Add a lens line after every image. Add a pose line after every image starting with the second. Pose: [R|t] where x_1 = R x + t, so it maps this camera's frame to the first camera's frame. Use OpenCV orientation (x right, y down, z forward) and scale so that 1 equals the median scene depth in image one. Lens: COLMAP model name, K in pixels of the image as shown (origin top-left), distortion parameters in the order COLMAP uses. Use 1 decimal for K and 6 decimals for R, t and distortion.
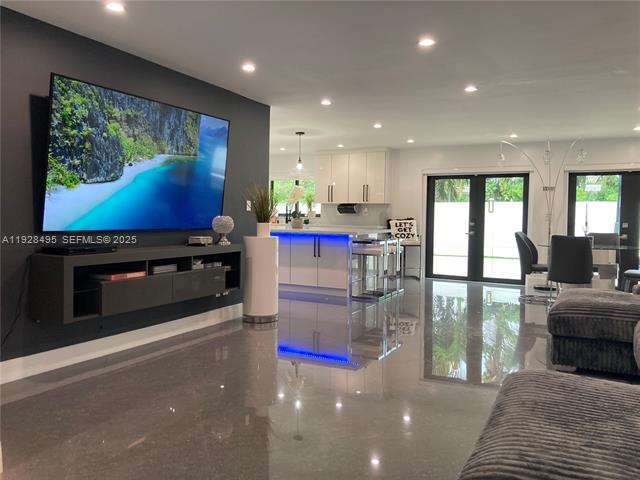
lens RADIAL K [[528.2, 0, 320.9], [0, 528.2, 236.5], [0, 0, 1]] dist [0.024028, -0.034173]
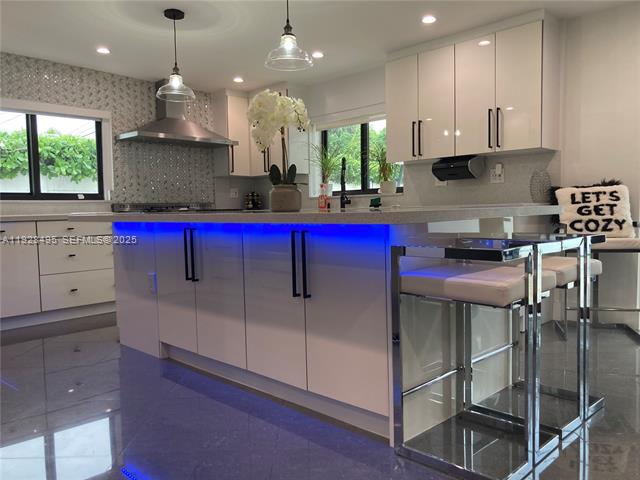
lens RADIAL K [[528.2, 0, 323.0], [0, 528.2, 246.5], [0, 0, 1]] dist [0.024028, -0.034173]
pose [[0.957657, -0.013908, -0.287575, 0.074456], [0.021525, 0.999496, 0.023345, 0.000773], [0.287105, -0.028547, 0.957474, 0.549292]]
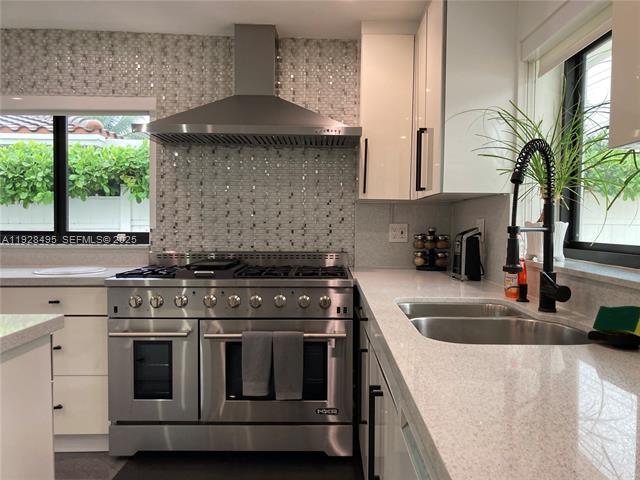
lens RADIAL K [[528.2, 0, 323.3], [0, 528.2, 242.3], [0, 0, 1]] dist [0.024028, -0.034173]
pose [[0.471551, 0.024601, -0.881496, 0.047131], [-0.037545, 0.999264, 0.007804, -0.049471], [0.881039, 0.029416, 0.472127, 0.970298]]
